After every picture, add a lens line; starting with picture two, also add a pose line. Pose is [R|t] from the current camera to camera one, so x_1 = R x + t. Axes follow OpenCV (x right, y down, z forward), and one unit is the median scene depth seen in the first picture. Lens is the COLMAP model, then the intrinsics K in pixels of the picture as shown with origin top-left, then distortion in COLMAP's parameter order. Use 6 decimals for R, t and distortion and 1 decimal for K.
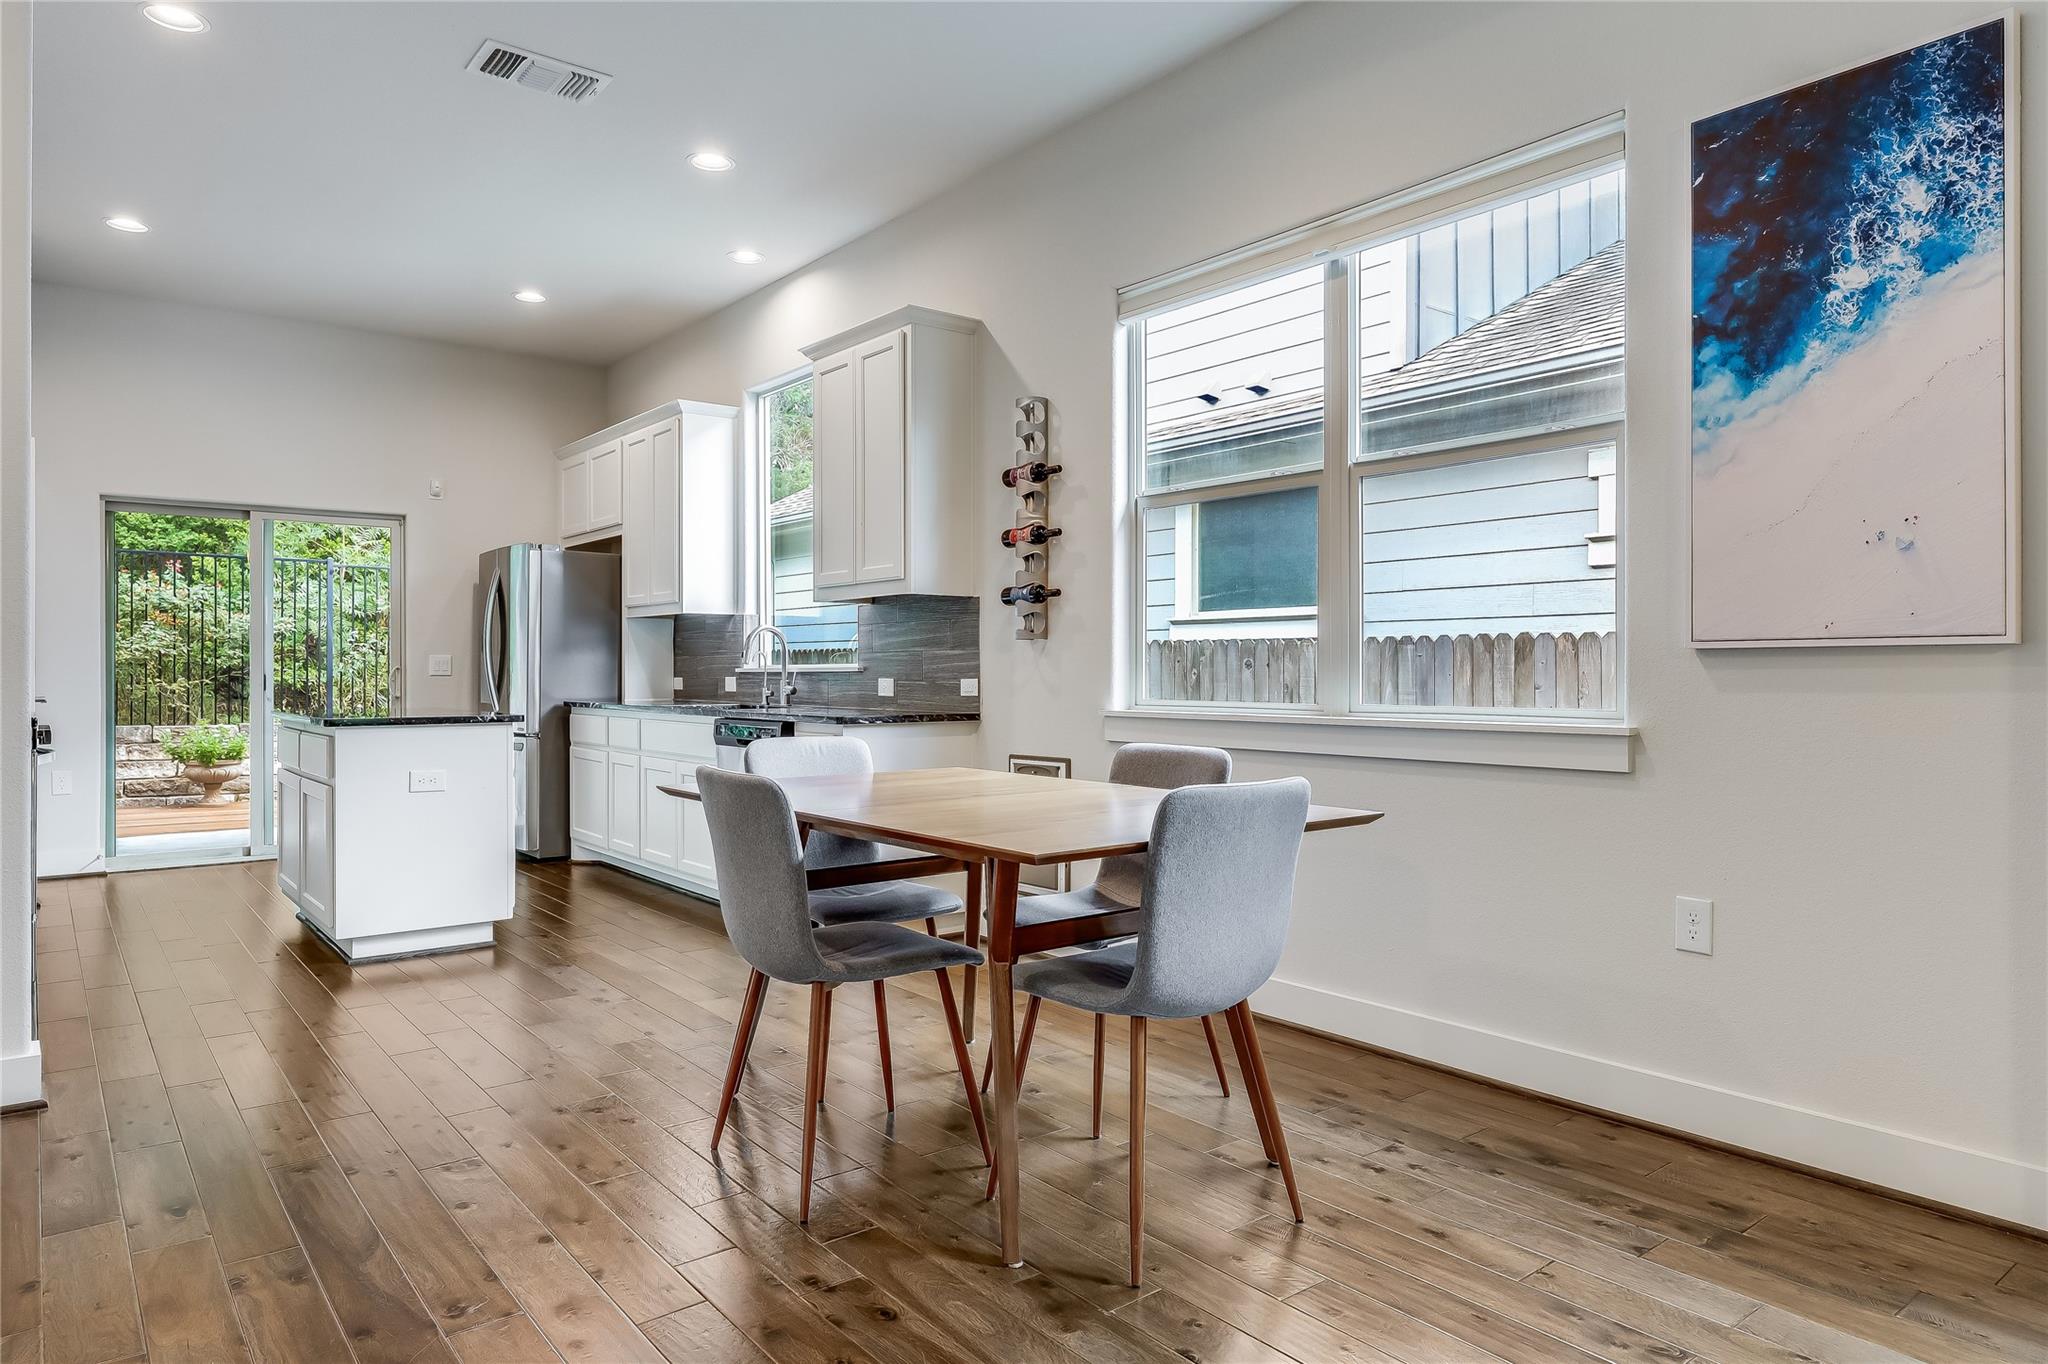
lens RADIAL K [[1247.5, 0, 1021.5], [0, 1247.5, 677.7], [0, 0, 1]] dist [-0.000356, -0.000516]
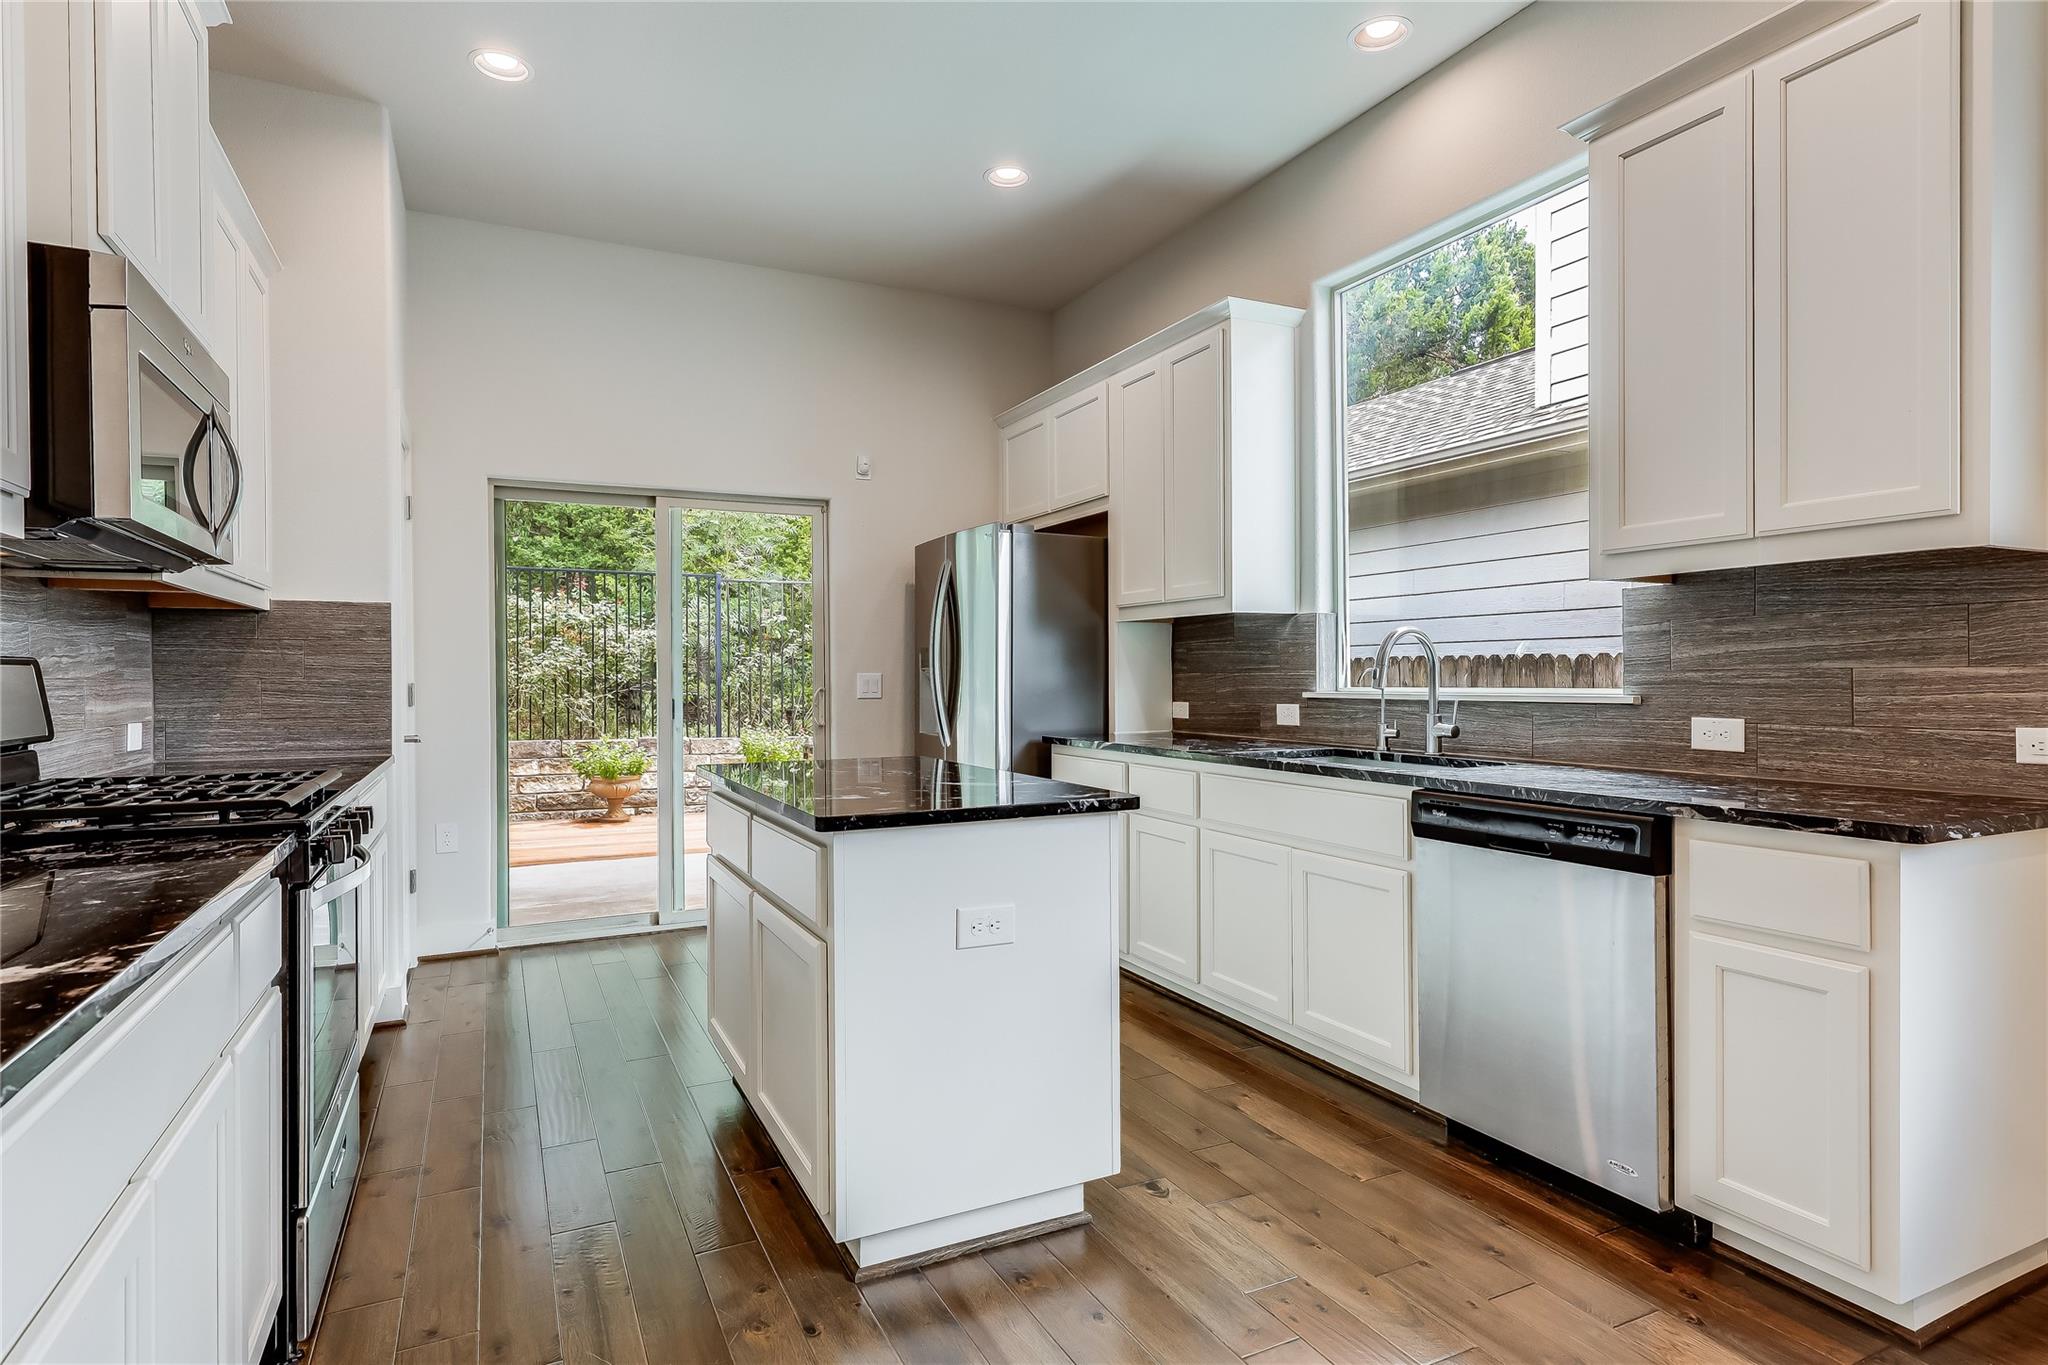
lens RADIAL K [[1067.8, 0, 1011.6], [0, 1067.8, 683.1], [0, 0, 1]] dist [0.006723, 0.001354]
pose [[0.976088, -0.003547, -0.217349, -0.264777], [0.004036, 0.999990, 0.001808, -0.014589], [0.217340, -0.002642, 0.976092, 0.406555]]
